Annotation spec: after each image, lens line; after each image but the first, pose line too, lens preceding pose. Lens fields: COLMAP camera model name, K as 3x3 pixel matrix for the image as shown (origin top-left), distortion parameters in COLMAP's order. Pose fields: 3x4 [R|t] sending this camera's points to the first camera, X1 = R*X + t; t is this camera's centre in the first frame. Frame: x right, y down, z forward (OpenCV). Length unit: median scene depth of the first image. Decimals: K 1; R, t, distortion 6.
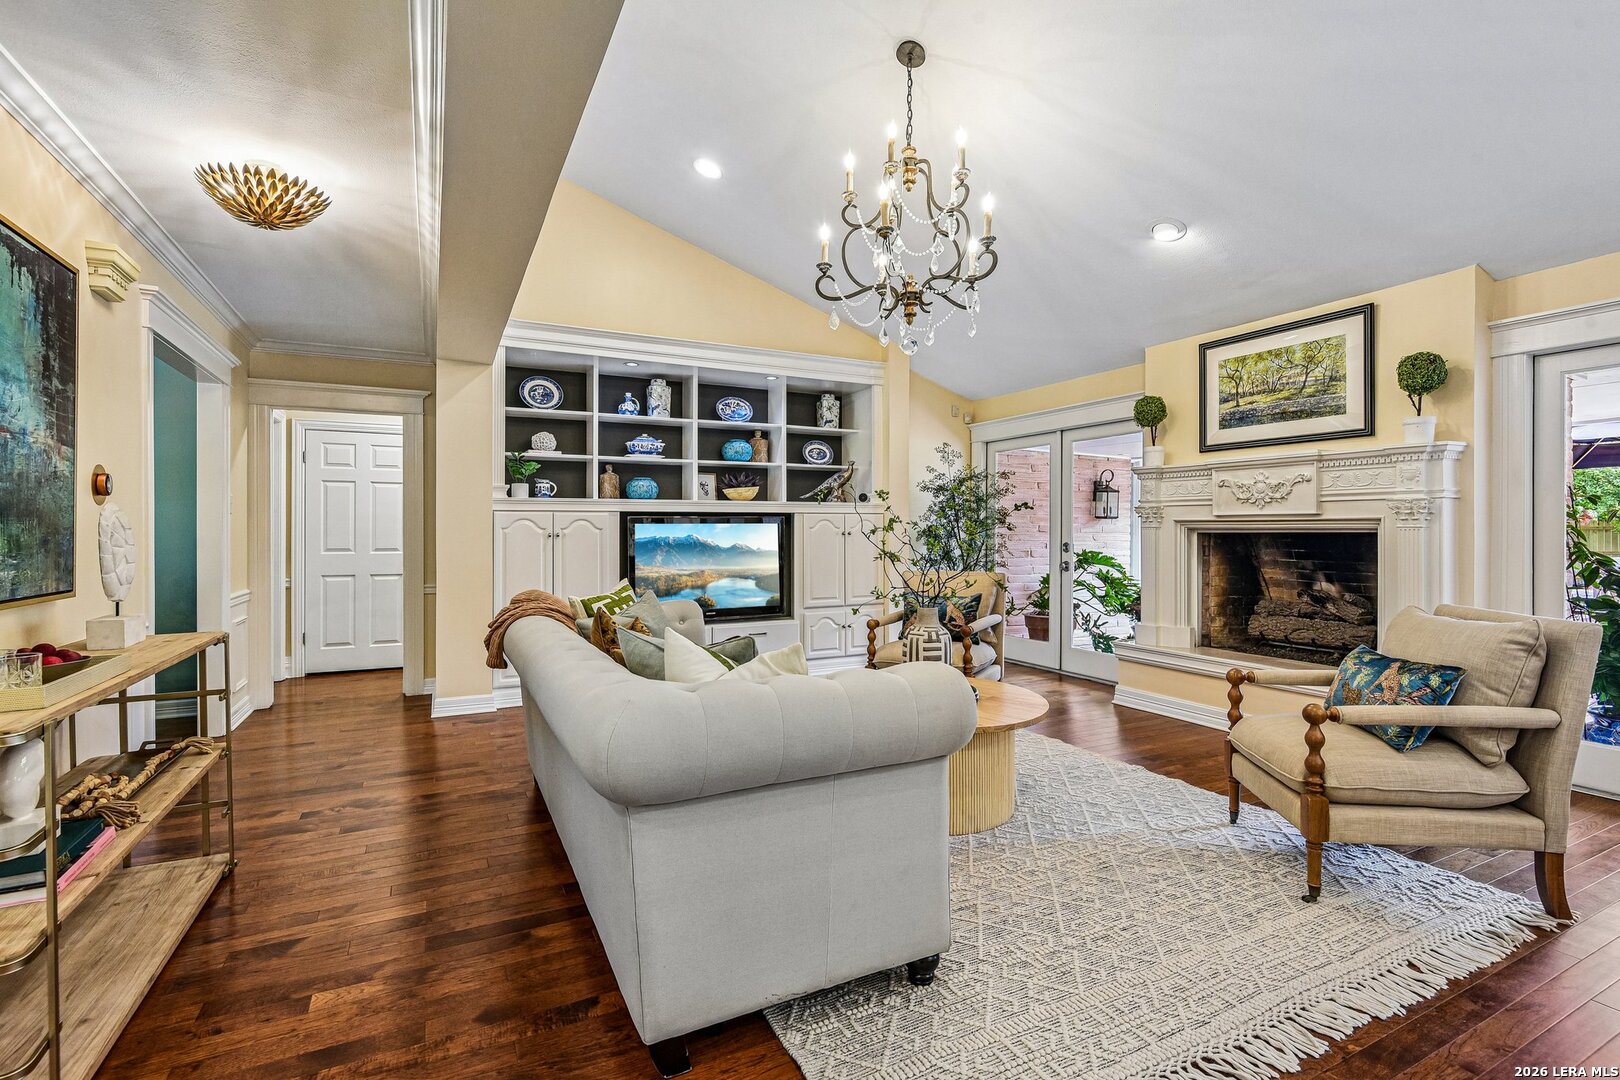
lens RADIAL K [[749.9, 0, 809.7], [0, 749.9, 536.0], [0, 0, 1]] dist [0.001283, -0.000117]
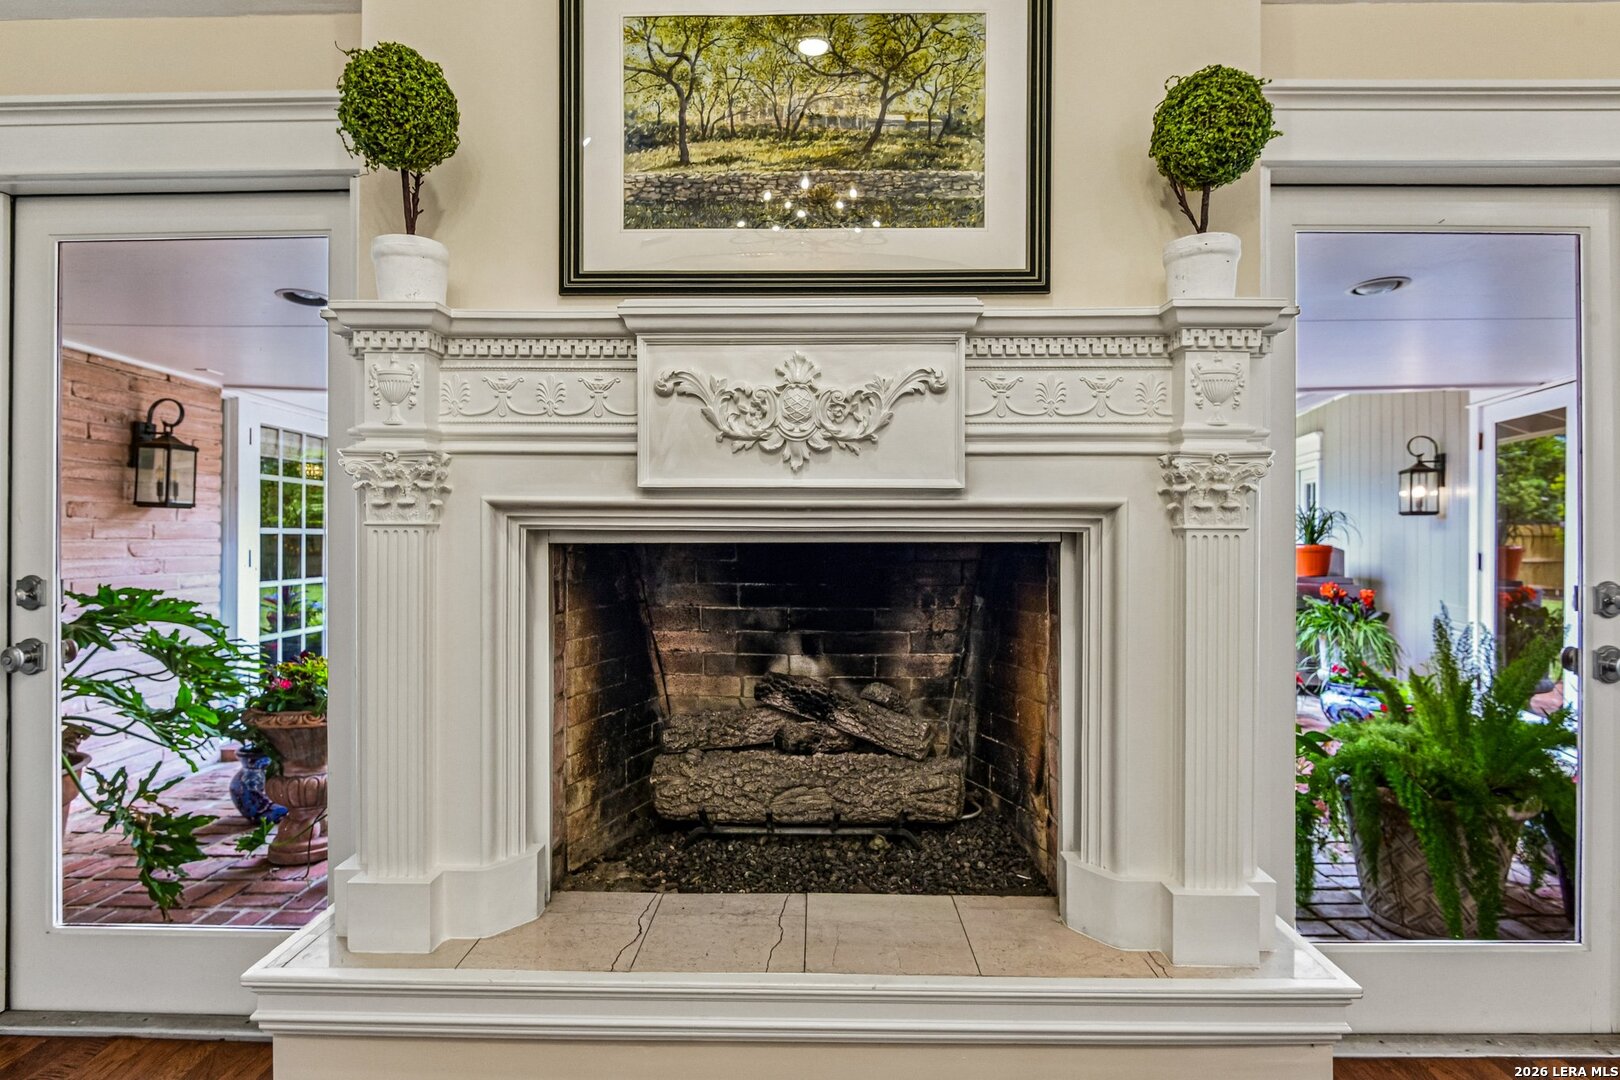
lens RADIAL K [[790.7, 0, 807.9], [0, 790.7, 533.0], [0, 0, 1]] dist [-0.003415, -0.002187]
pose [[0.469205, 0.001315, 0.883088, 0.282869], [0.005280, 0.999977, -0.004295, -0.007297], [-0.883074, 0.006678, 0.469187, 0.777569]]
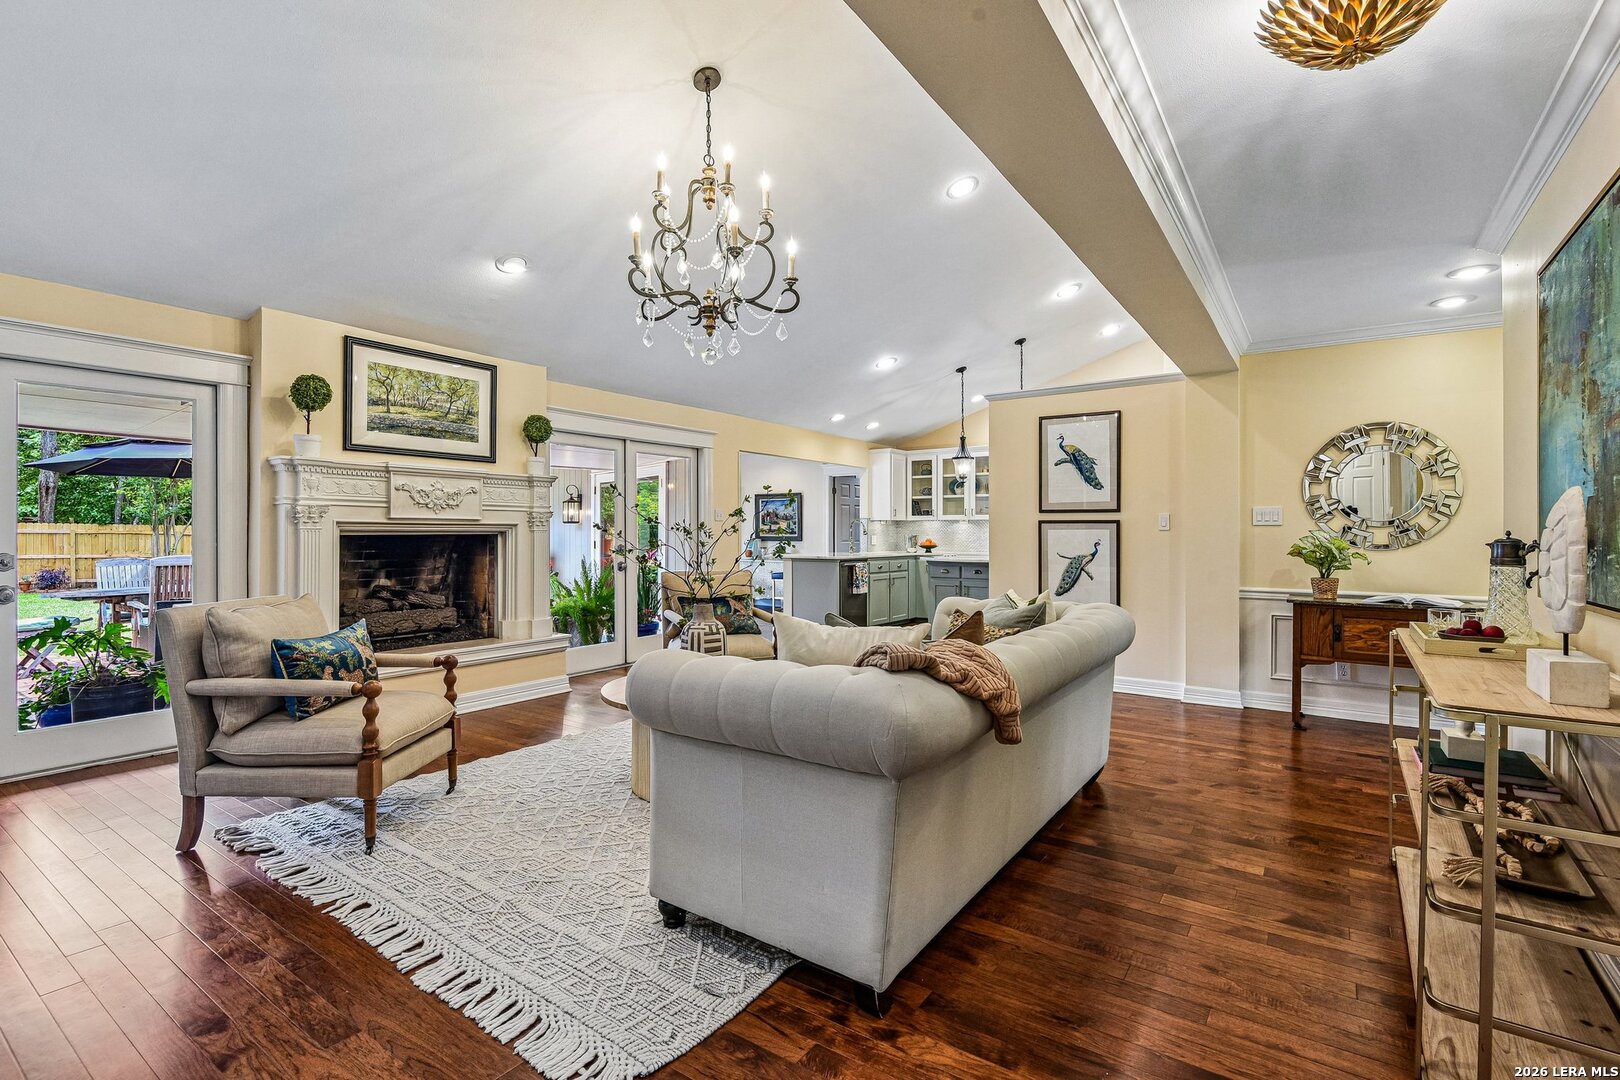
lens RADIAL K [[749.9, 0, 804.9], [0, 749.9, 532.5], [0, 0, 1]] dist [0.001283, -0.000117]
pose [[-0.468139, 0.001998, 0.883652, -0.603057], [0.008640, 0.999960, 0.002316, -0.005186], [-0.883613, 0.008719, -0.468138, 0.965358]]
